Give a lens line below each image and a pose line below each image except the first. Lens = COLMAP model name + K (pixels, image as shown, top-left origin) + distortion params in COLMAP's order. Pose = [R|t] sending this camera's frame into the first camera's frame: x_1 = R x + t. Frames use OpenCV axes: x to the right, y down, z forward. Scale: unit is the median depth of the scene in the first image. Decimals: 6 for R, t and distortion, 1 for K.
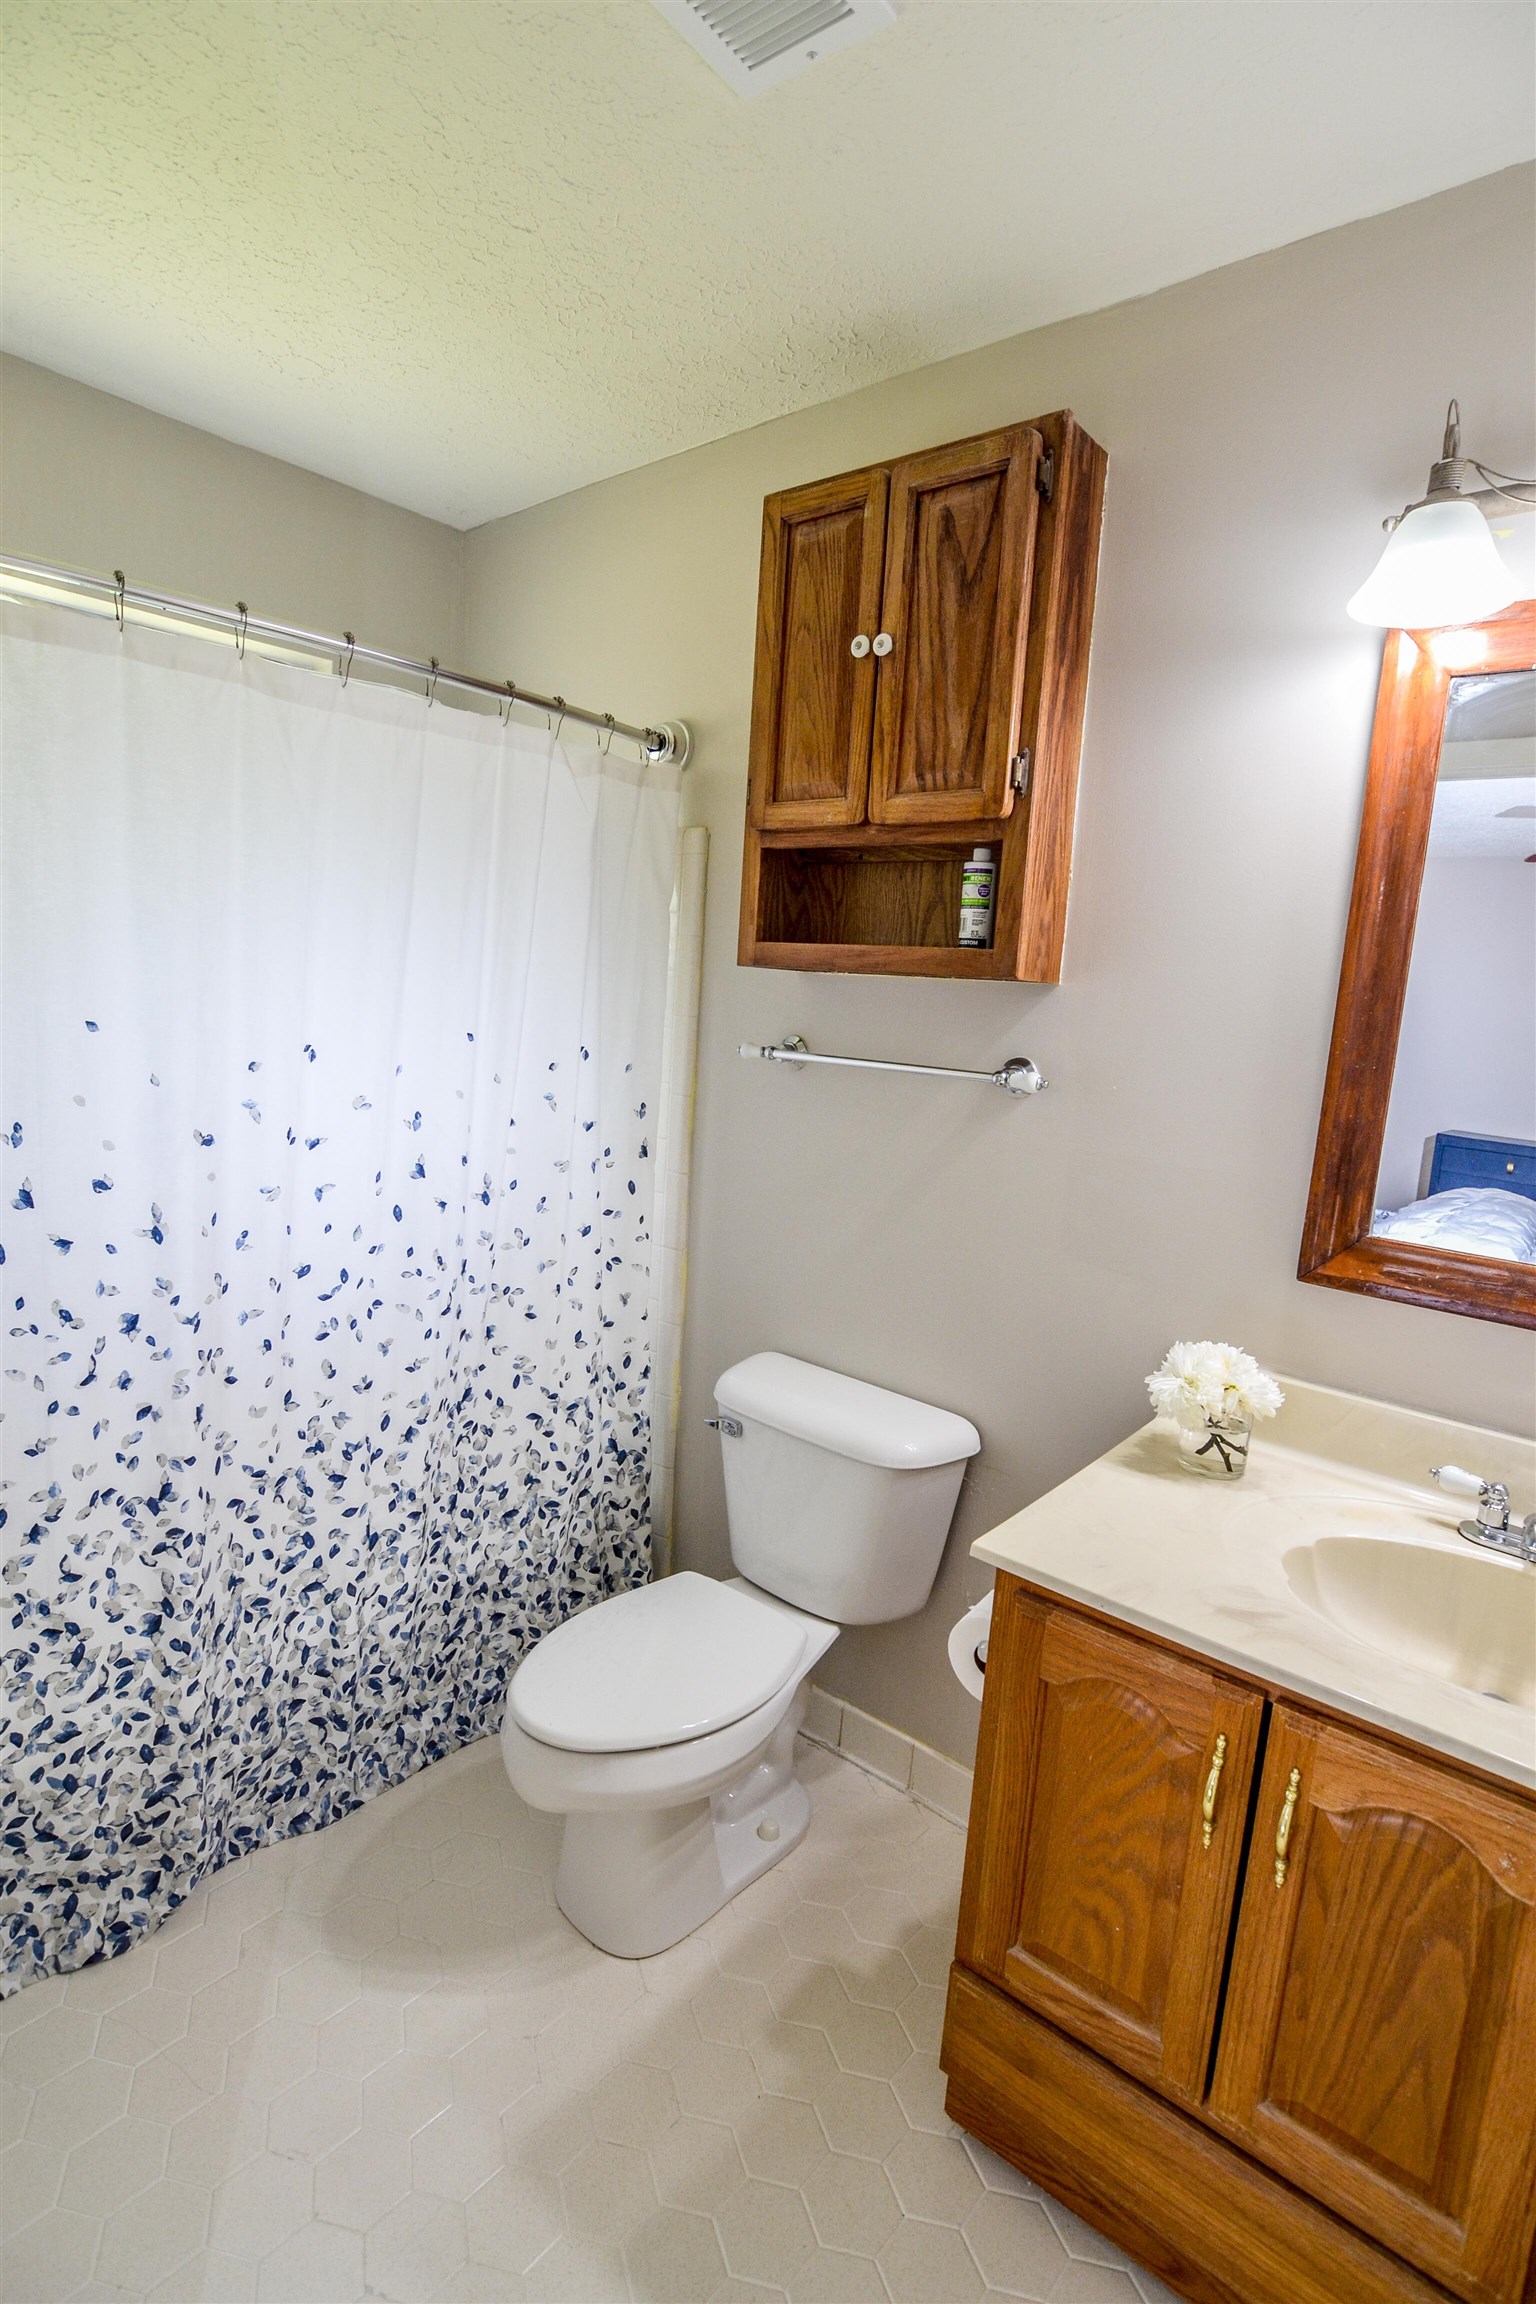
lens RADIAL K [[1138.5, 0, 767.5], [0, 1138.5, 1164.8], [0, 0, 1]] dist [-0.025209, 0.005333]
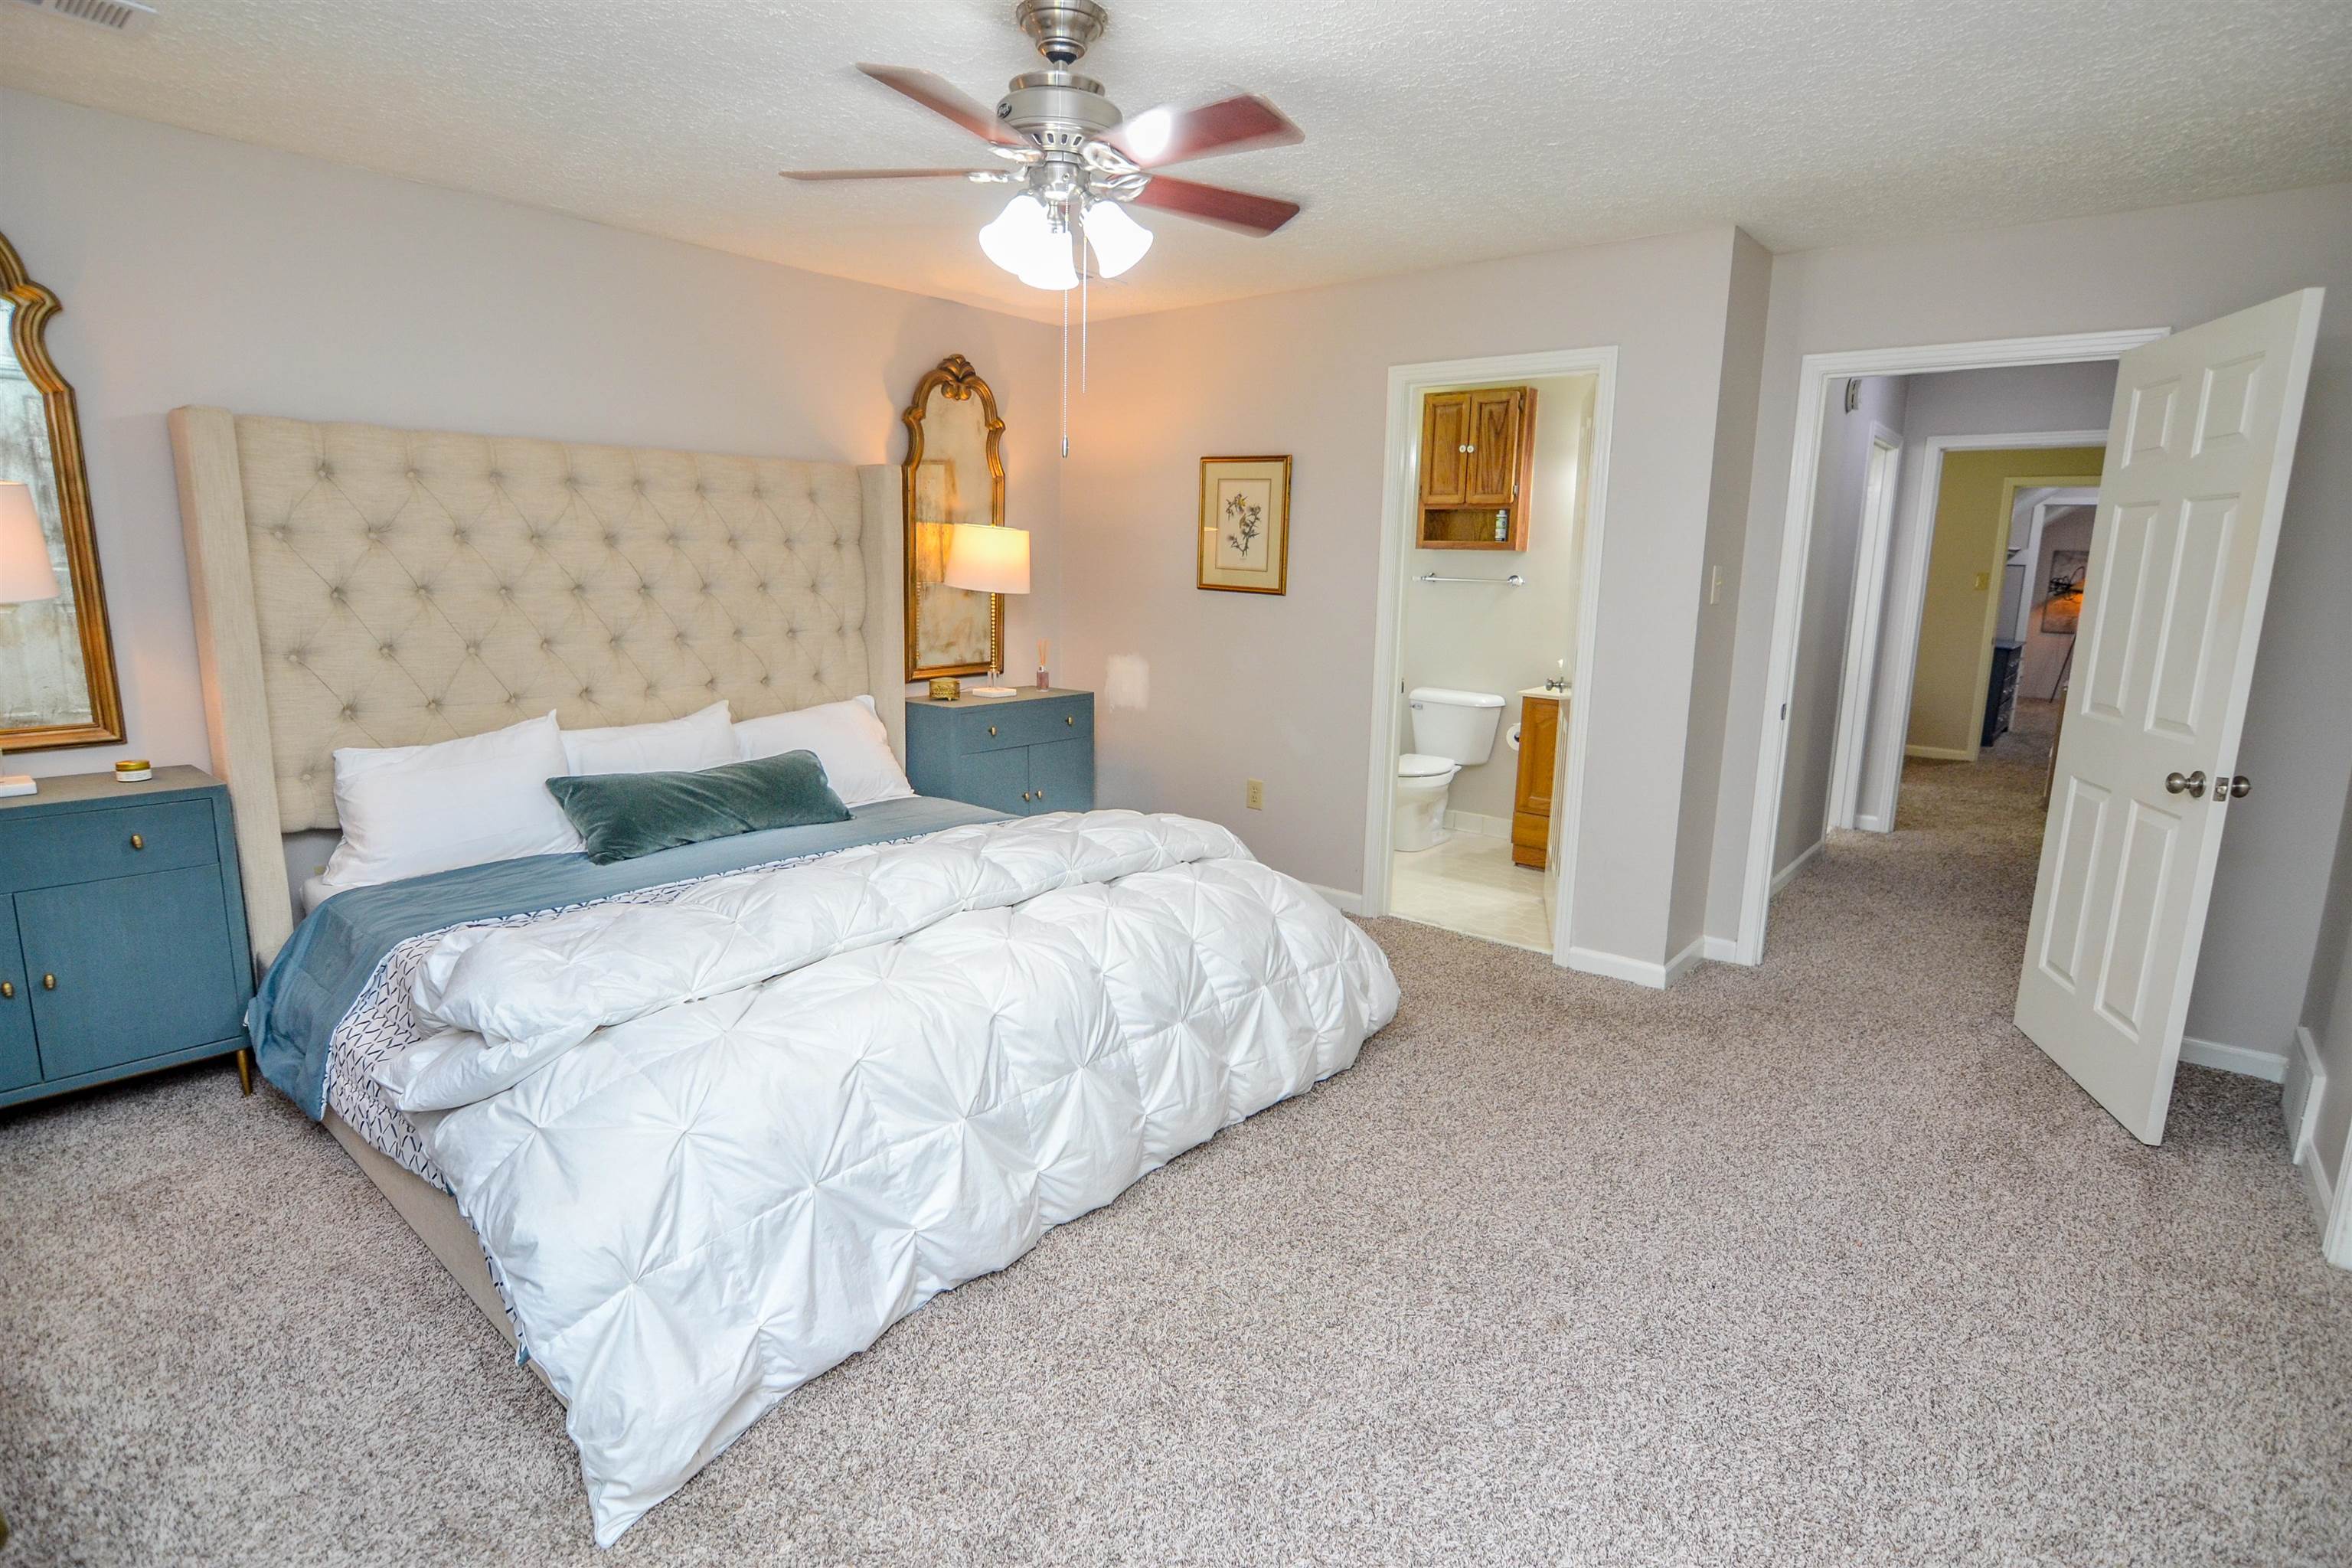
lens RADIAL K [[1162.2, 0, 1160.0], [0, 1162.2, 774.7], [0, 0, 1]] dist [-0.025209, 0.005333]
pose [[0.999220, -0.038608, -0.008321, -0.787285], [0.038774, 0.999030, 0.020874, 0.368335], [0.007507, -0.021180, 0.999747, -2.323987]]
